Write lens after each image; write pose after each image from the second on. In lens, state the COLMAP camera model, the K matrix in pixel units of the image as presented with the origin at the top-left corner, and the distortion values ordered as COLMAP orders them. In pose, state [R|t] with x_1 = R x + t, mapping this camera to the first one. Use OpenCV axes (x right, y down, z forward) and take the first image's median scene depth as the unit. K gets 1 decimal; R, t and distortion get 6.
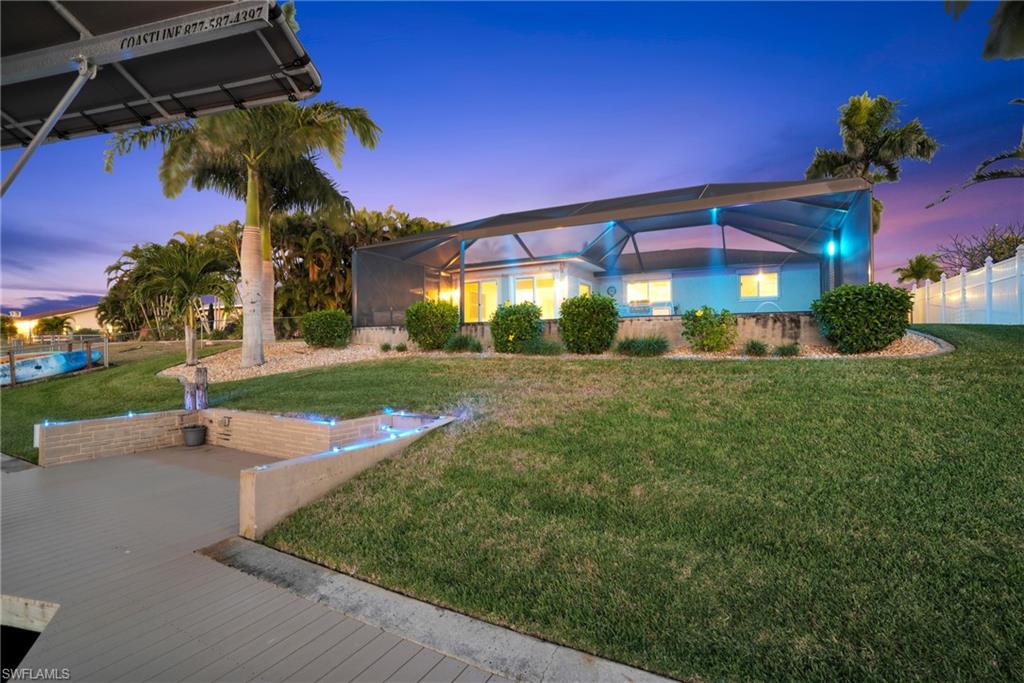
lens RADIAL K [[470.8, 0, 509.0], [0, 470.8, 341.0], [0, 0, 1]] dist [-0.002415, 0.004576]
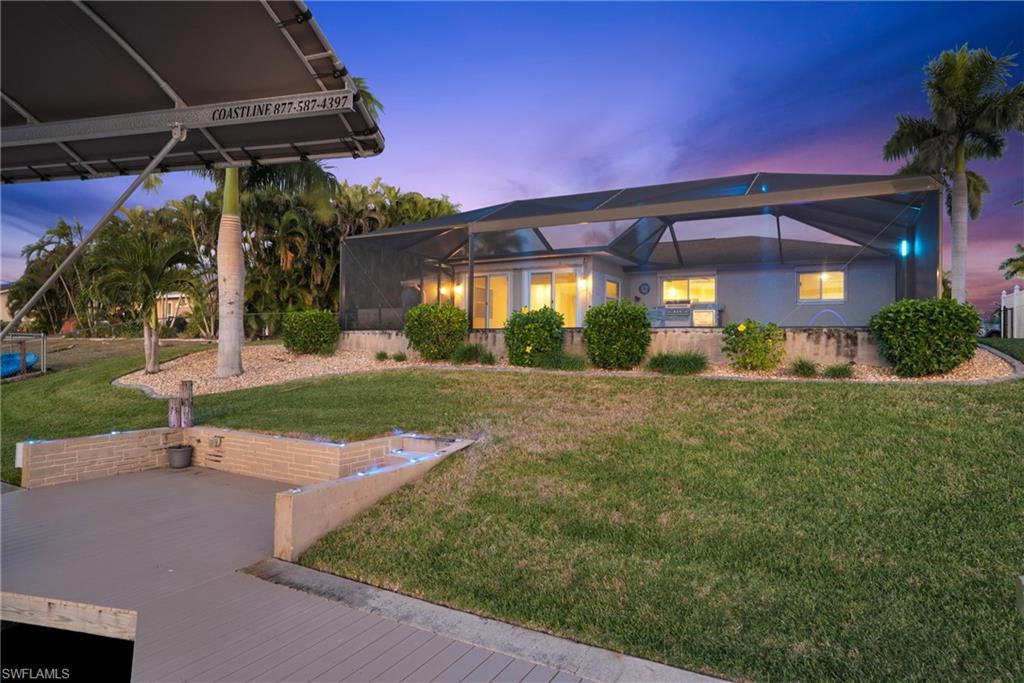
lens RADIAL K [[583.2, 0, 514.4], [0, 583.2, 344.1], [0, 0, 1]] dist [0.029951, -0.005020]
pose [[0.999876, 0.015310, -0.003550, -0.031806], [-0.015296, 0.999875, 0.003995, -0.035520], [0.003611, -0.003940, 0.999986, -0.158271]]
